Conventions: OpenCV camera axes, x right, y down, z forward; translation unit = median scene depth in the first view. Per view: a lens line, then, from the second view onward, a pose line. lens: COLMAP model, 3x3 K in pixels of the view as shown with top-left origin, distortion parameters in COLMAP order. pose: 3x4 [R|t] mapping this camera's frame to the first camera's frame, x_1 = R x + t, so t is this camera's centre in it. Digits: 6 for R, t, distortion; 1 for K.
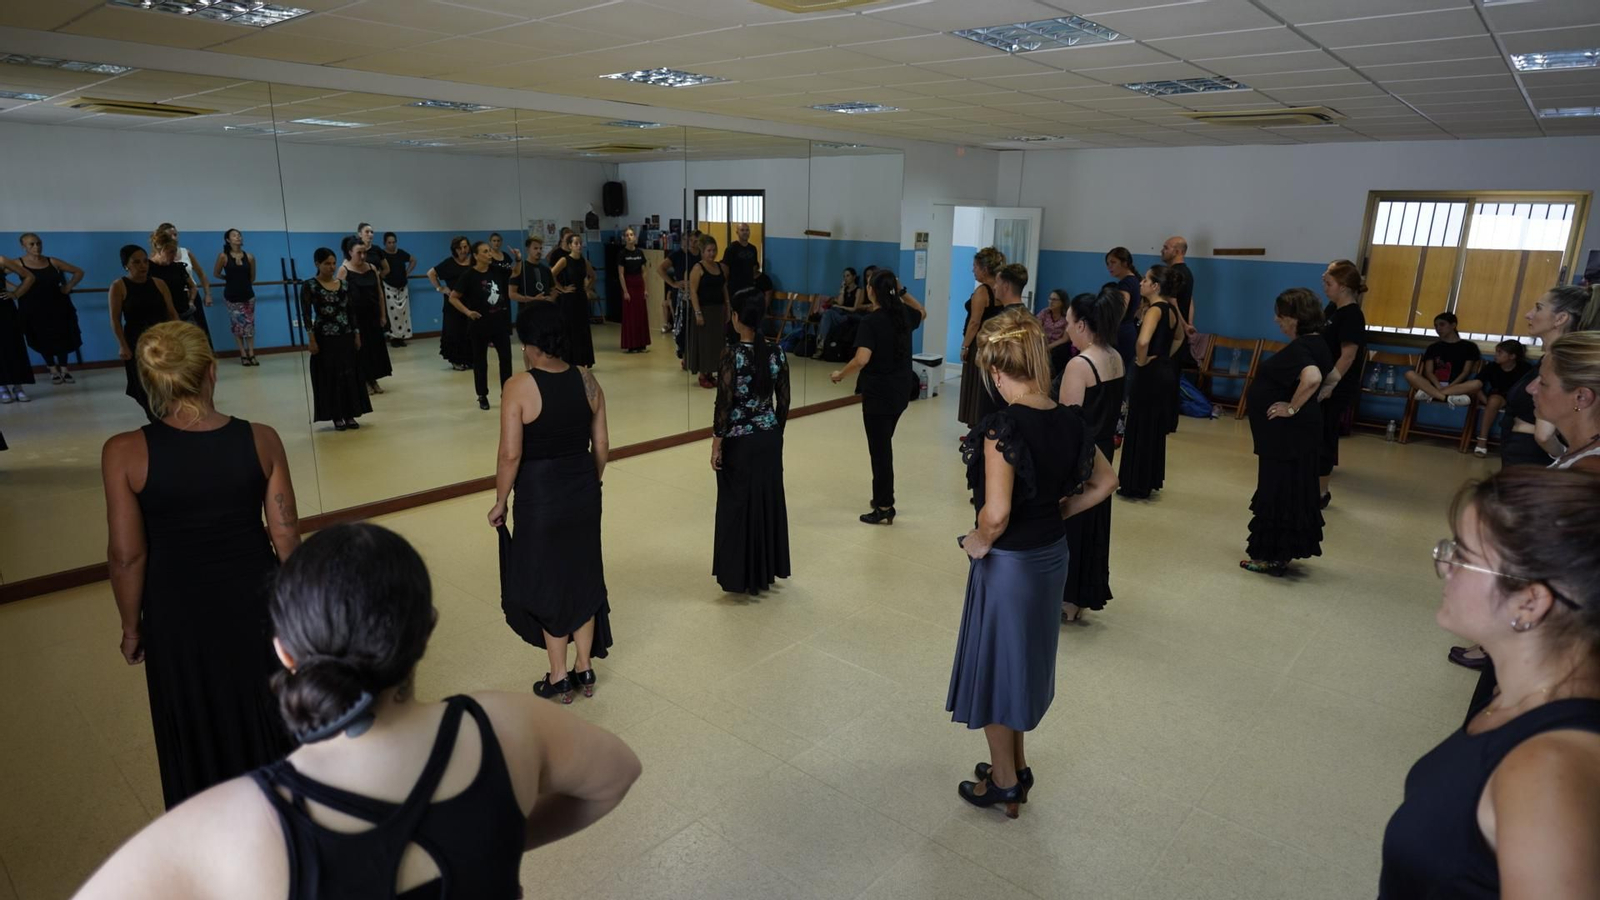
lens RADIAL K [[888.1, 0, 802.3], [0, 888.1, 447.3], [0, 0, 1]] dist [-0.003331, -0.001305]
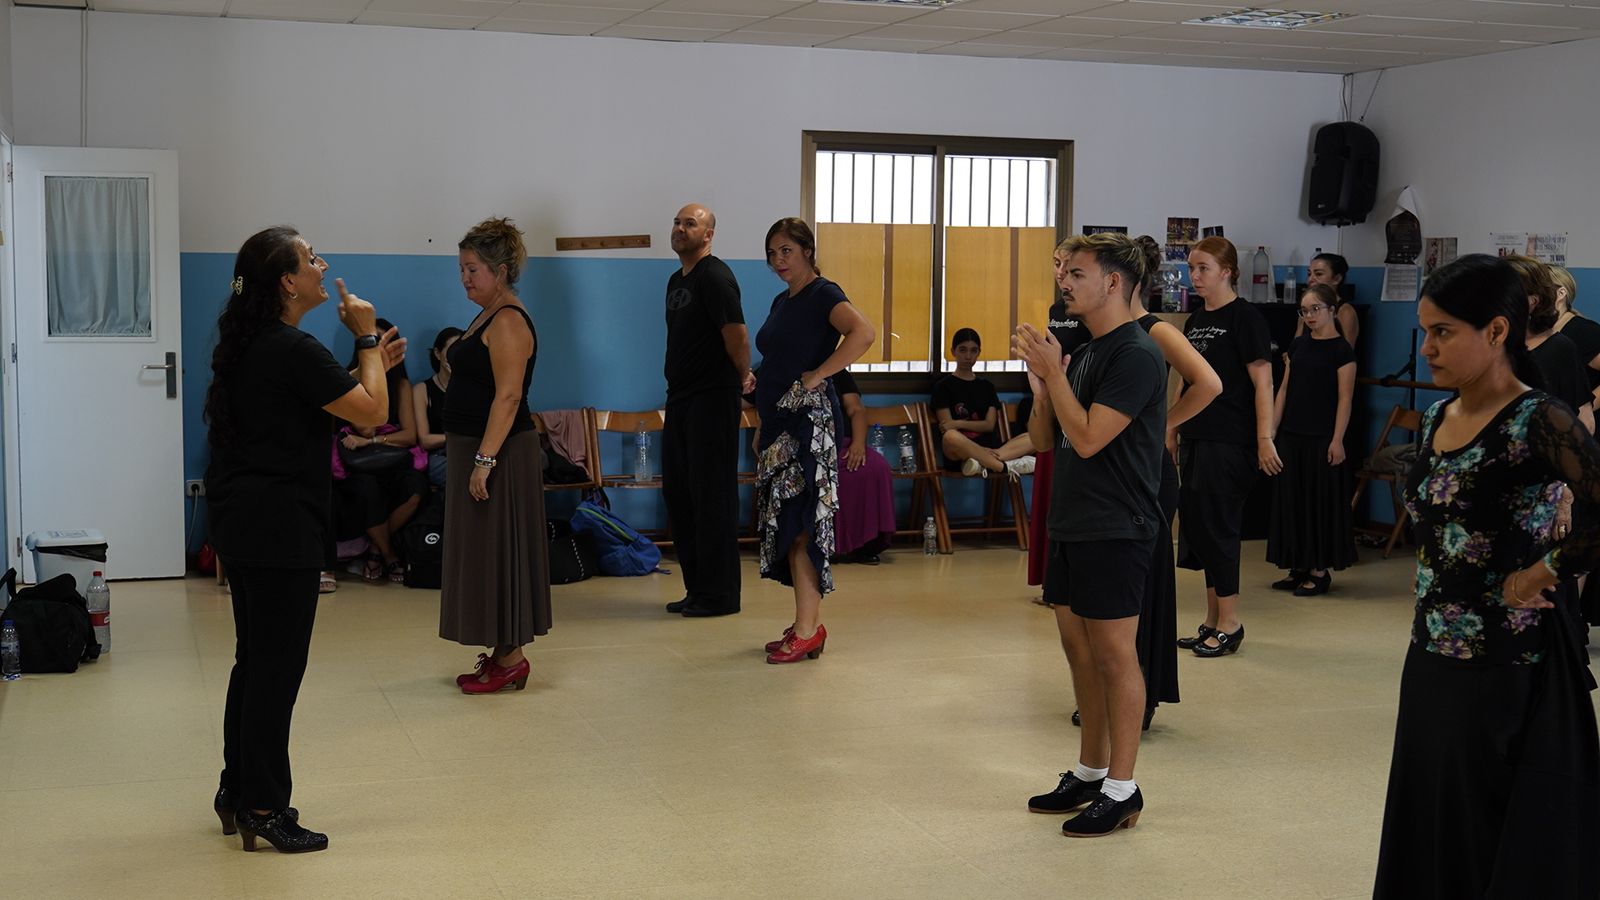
lens RADIAL K [[2002.9, 0, 799.9], [0, 2002.9, 448.7], [0, 0, 1]] dist [0.007733, 0.000411]
pose [[0.552113, -0.116559, 0.825582, -0.447678], [0.203656, 0.979040, 0.002029, -0.095218], [-0.808514, 0.167014, 0.564279, 0.320780]]
